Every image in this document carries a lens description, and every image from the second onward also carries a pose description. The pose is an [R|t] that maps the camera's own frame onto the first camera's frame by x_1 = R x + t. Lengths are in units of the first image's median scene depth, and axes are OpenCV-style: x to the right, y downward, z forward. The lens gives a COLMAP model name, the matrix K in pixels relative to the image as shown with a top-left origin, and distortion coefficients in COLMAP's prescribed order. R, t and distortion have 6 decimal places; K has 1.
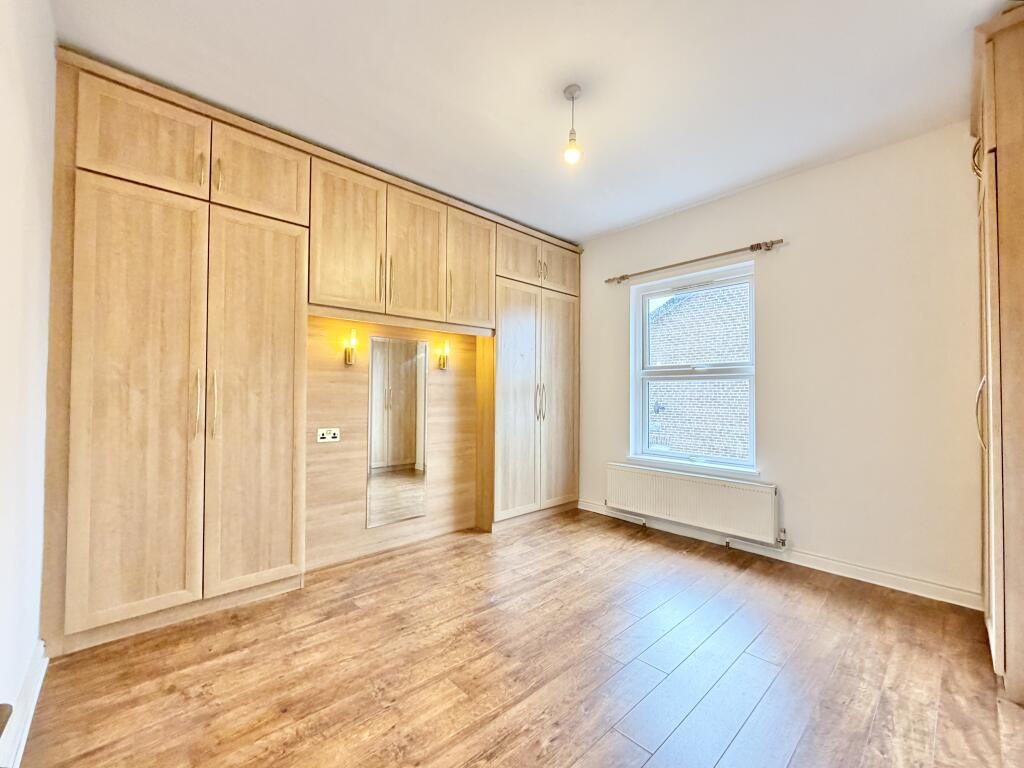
lens RADIAL K [[414.1, 0, 513.1], [0, 414.1, 390.2], [0, 0, 1]] dist [0.000887, 0.000484]
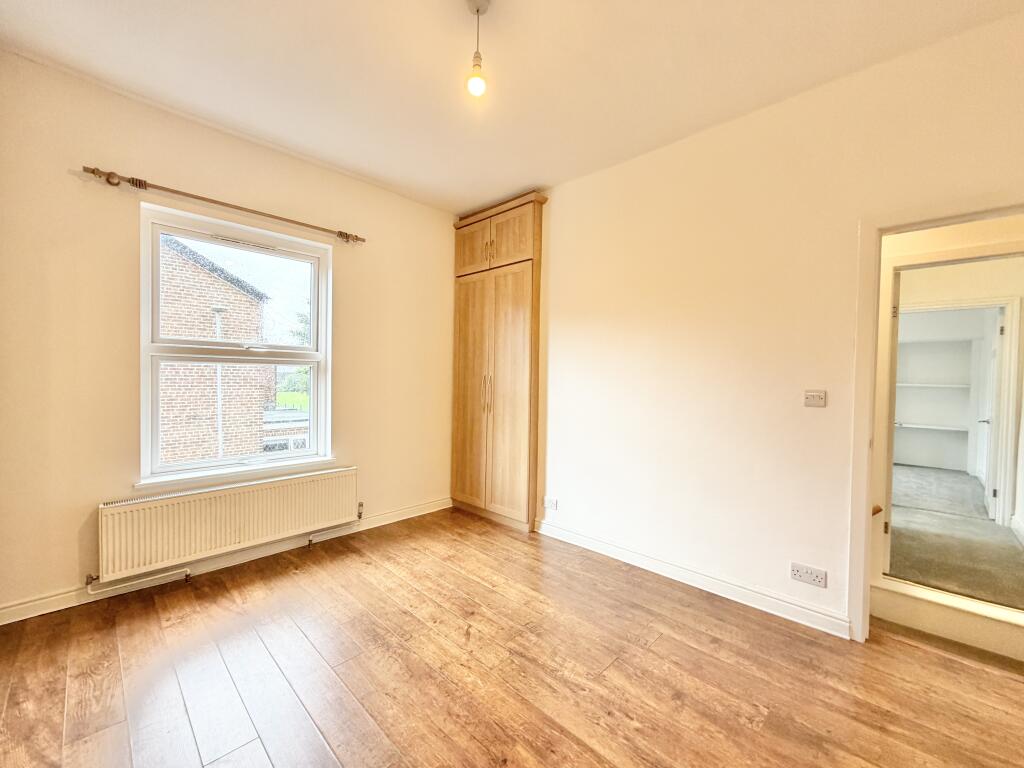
lens RADIAL K [[414.1, 0, 493.6], [0, 414.1, 391.7], [0, 0, 1]] dist [0.000887, 0.000484]
pose [[-0.028803, -0.041214, 0.998735, -0.434863], [-0.028069, 0.998789, 0.040407, -0.018338], [-0.999191, -0.026870, -0.029925, 0.652821]]
